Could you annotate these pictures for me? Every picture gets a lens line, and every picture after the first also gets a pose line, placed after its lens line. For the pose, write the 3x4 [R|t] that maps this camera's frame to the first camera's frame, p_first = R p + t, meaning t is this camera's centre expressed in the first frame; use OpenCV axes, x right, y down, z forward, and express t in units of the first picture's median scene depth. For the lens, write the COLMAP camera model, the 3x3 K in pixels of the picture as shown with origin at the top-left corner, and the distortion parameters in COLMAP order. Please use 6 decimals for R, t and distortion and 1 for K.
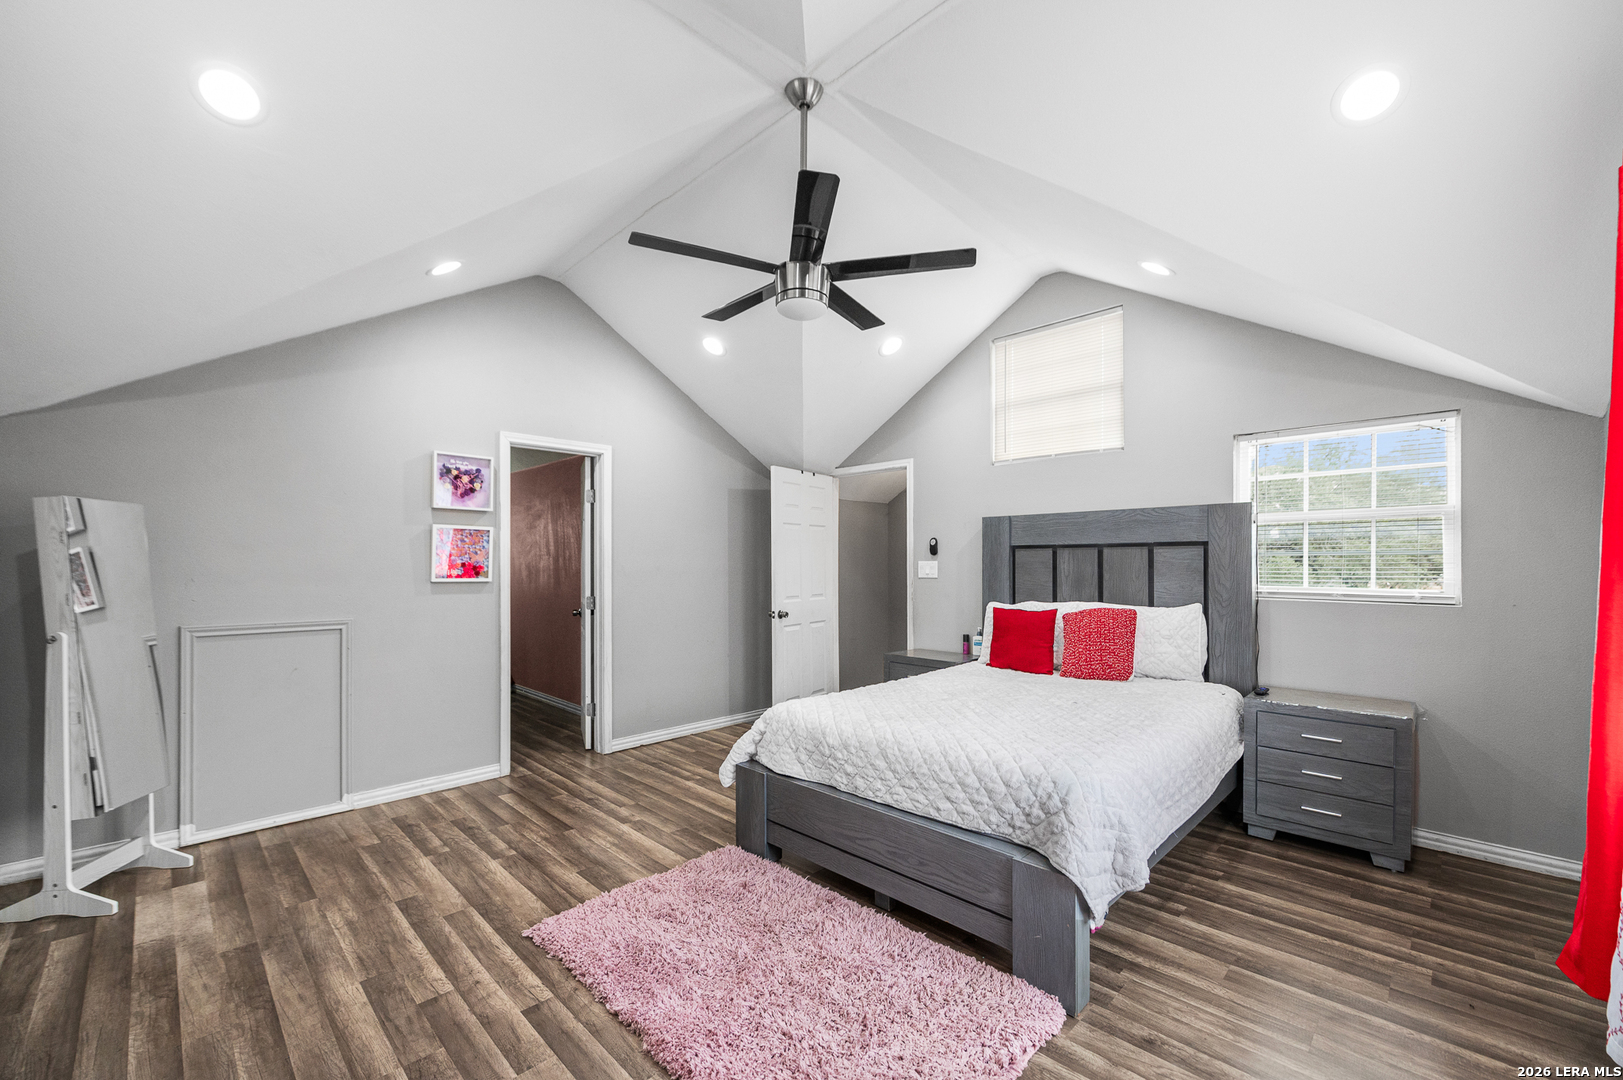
lens RADIAL K [[661.4, 0, 801.4], [0, 661.4, 532.1], [0, 0, 1]] dist [-0.008944, -0.000099]
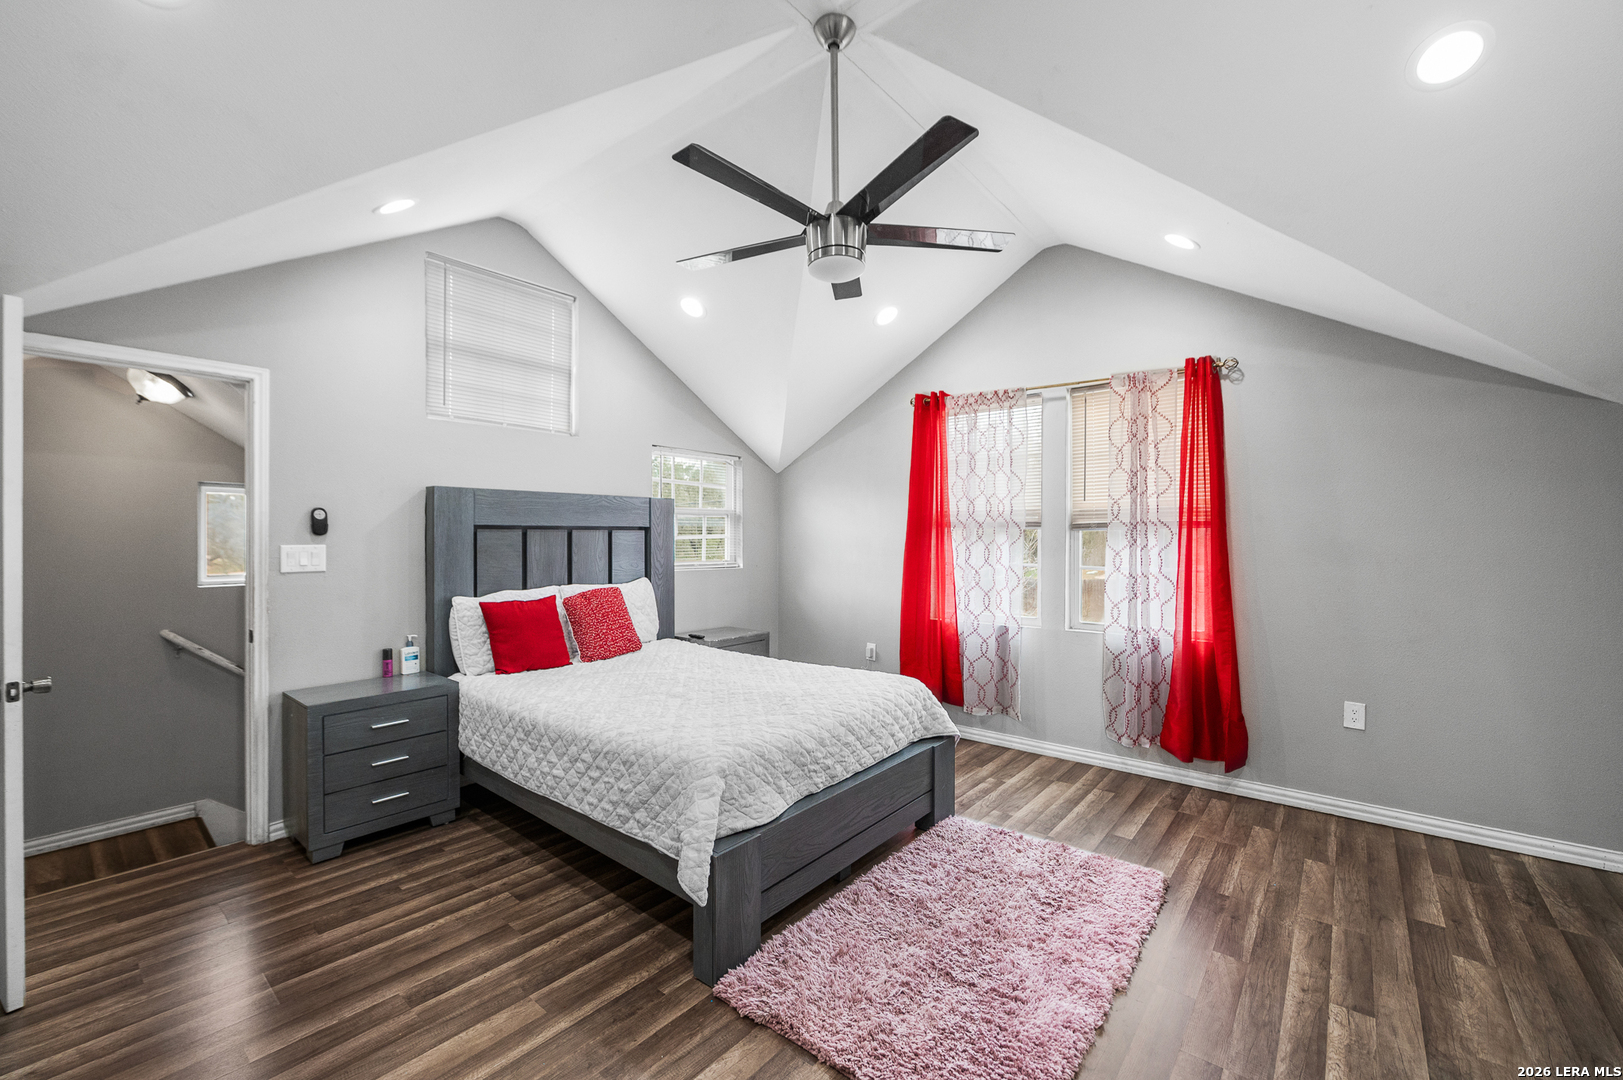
lens RADIAL K [[628.9, 0, 811.5], [0, 628.9, 540.0], [0, 0, 1]] dist [0.008806, 0.000030]
pose [[-0.070107, -0.002004, 0.997537, -0.587483], [-0.040266, 0.999189, -0.000822, 0.027977], [-0.996726, -0.040224, -0.070131, 0.777721]]
